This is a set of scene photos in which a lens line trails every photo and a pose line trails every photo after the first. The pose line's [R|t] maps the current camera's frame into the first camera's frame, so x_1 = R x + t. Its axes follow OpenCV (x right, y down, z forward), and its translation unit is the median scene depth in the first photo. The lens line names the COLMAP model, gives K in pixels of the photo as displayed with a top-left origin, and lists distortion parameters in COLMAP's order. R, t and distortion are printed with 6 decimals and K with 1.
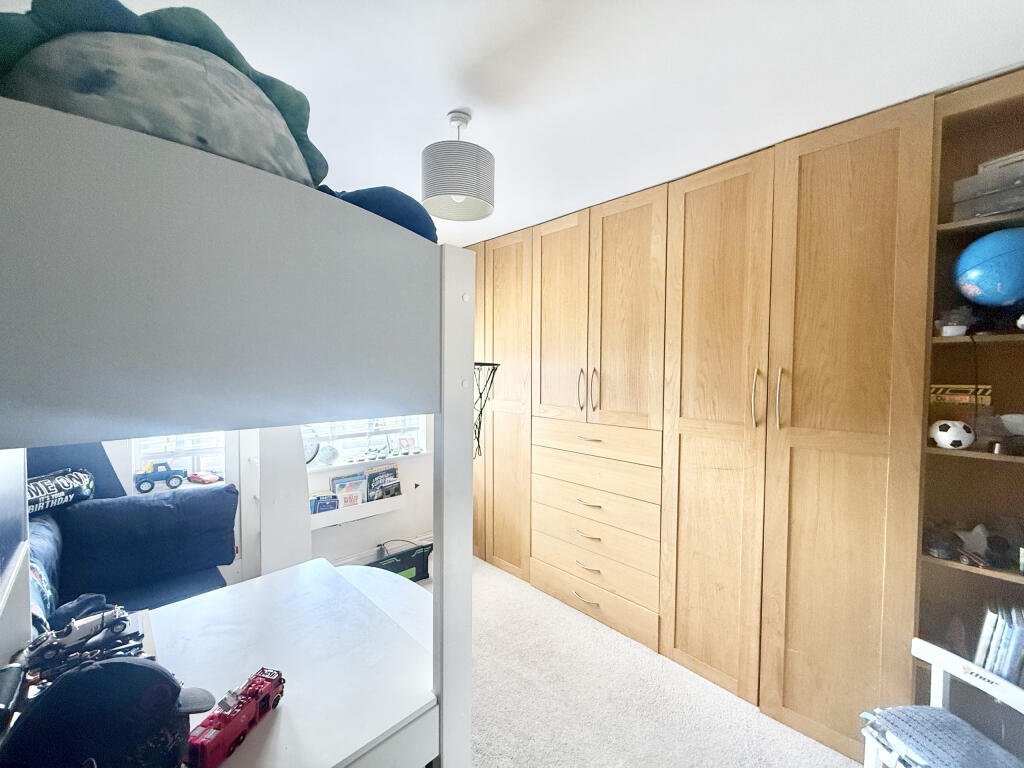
lens RADIAL K [[403.5, 0, 512.0], [0, 403.5, 384.0], [0, 0, 1]] dist [-0.000939, -0.000102]
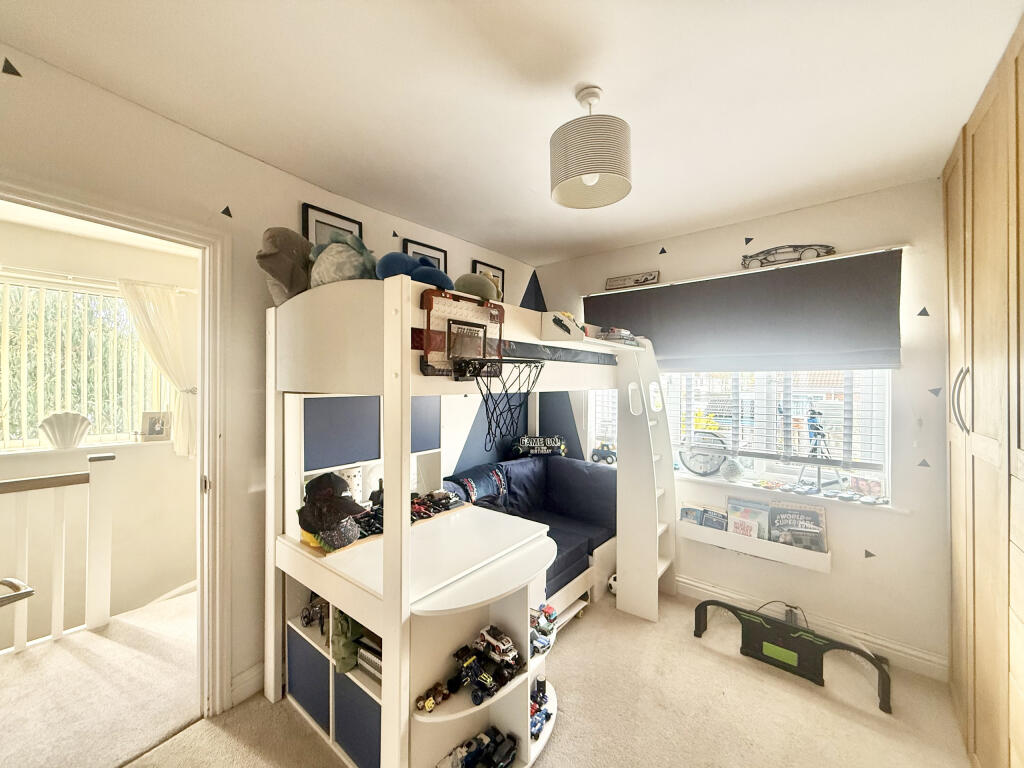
lens RADIAL K [[403.5, 0, 512.0], [0, 403.5, 384.0], [0, 0, 1]] dist [-0.000939, -0.000102]
pose [[0.114931, -0.003833, -0.993366, 0.405347], [-0.040955, 0.999124, -0.008594, 0.007059], [0.992529, 0.041671, 0.114674, 0.399693]]
